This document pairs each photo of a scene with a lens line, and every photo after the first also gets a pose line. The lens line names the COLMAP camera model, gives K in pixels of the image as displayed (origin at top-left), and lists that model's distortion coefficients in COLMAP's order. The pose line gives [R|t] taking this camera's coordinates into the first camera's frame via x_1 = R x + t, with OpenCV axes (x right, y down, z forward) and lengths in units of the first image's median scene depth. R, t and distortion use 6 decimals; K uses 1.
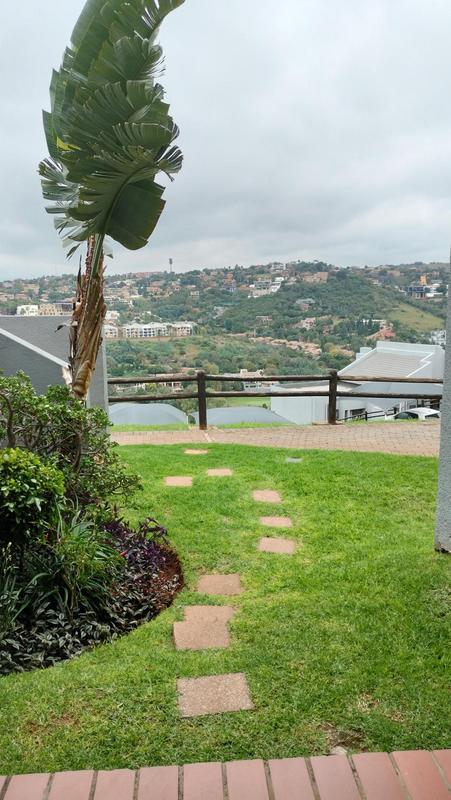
lens RADIAL K [[595.6, 0, 220.0], [0, 595.6, 398.8], [0, 0, 1]] dist [0.092695, -0.099617]
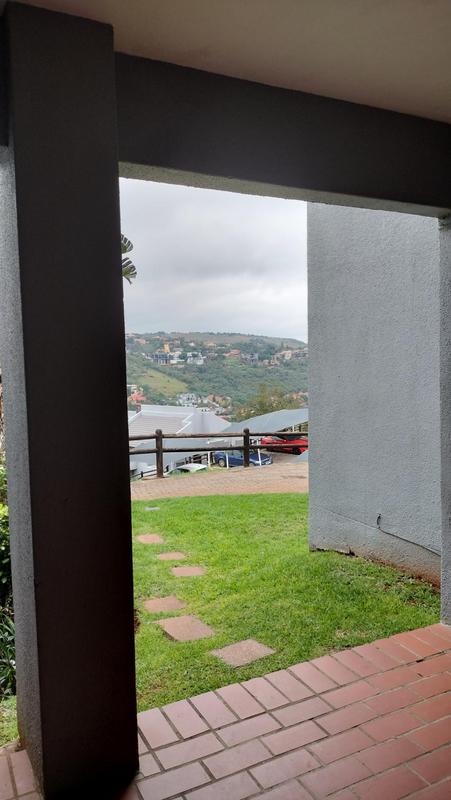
lens RADIAL K [[595.6, 0, 220.0], [0, 595.6, 398.8], [0, 0, 1]] dist [0.092695, -0.099617]
pose [[0.914730, -0.031289, 0.402851, -0.158433], [0.074820, 0.992872, -0.092774, 0.007633], [-0.397077, 0.115004, 0.910551, -0.084216]]
